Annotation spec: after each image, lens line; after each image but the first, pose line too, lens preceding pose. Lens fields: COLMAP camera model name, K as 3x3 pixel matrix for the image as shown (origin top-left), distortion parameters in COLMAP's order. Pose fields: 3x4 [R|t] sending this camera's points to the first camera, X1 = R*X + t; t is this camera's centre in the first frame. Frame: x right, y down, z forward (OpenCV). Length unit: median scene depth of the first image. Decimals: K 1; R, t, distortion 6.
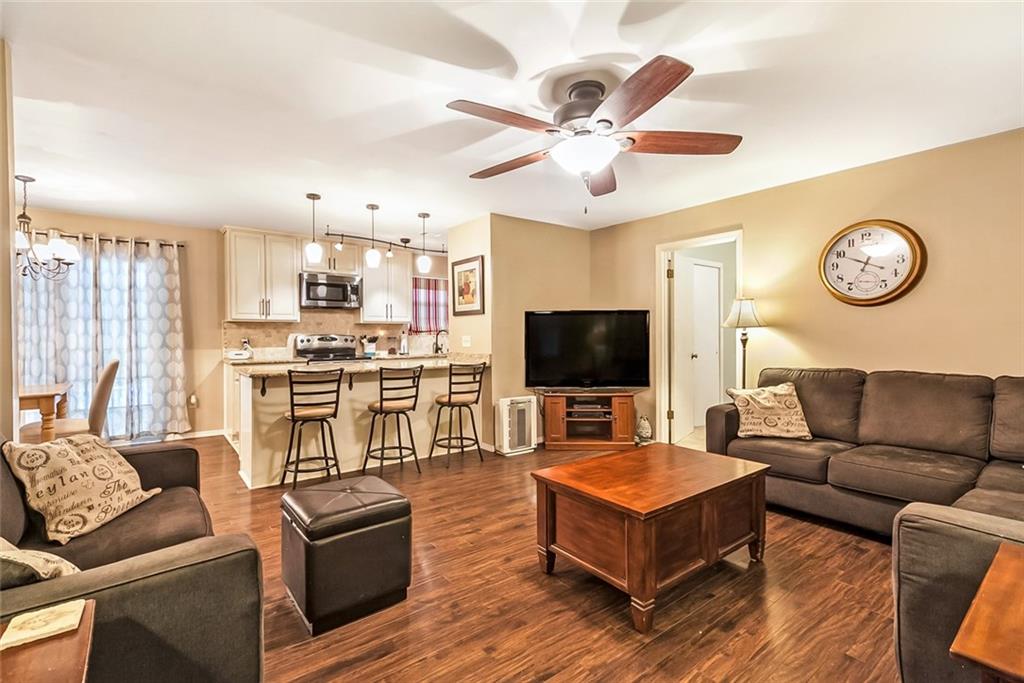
lens RADIAL K [[466.1, 0, 512.0], [0, 466.1, 341.5], [0, 0, 1]] dist [-0.000008, 0.000021]
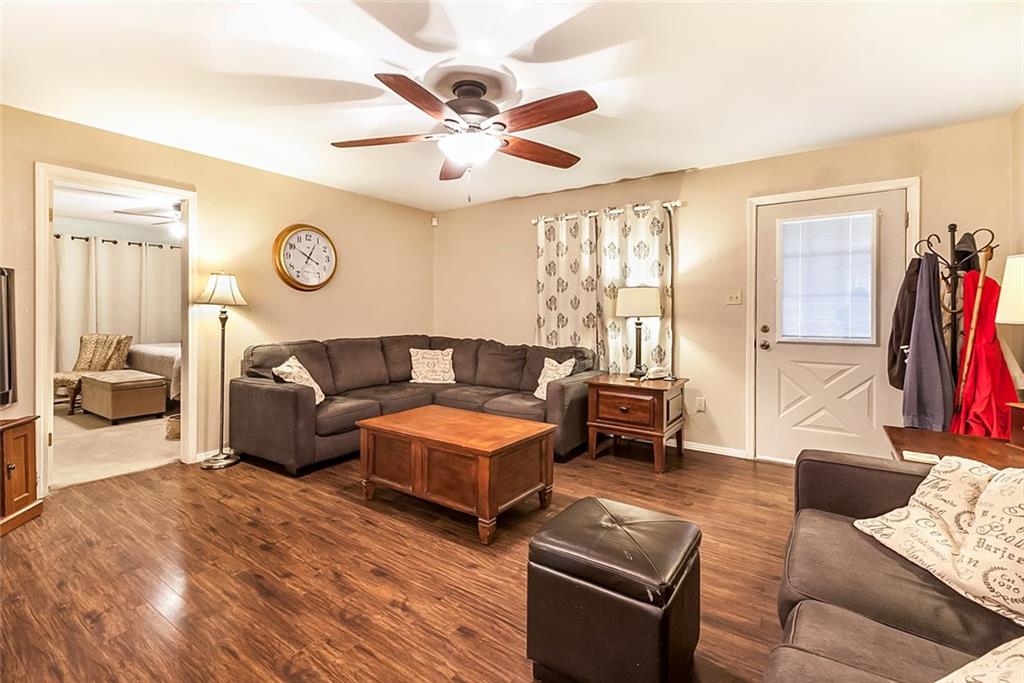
lens RADIAL K [[456.0, 0, 511.9], [0, 456.0, 317.6], [0, 0, 1]] dist [0.000903, 0.000104]
pose [[-0.294932, -0.005075, 0.955505, -0.658668], [0.008787, 0.999929, 0.008023, -0.008858], [-0.955478, 0.010762, -0.294867, 0.905168]]
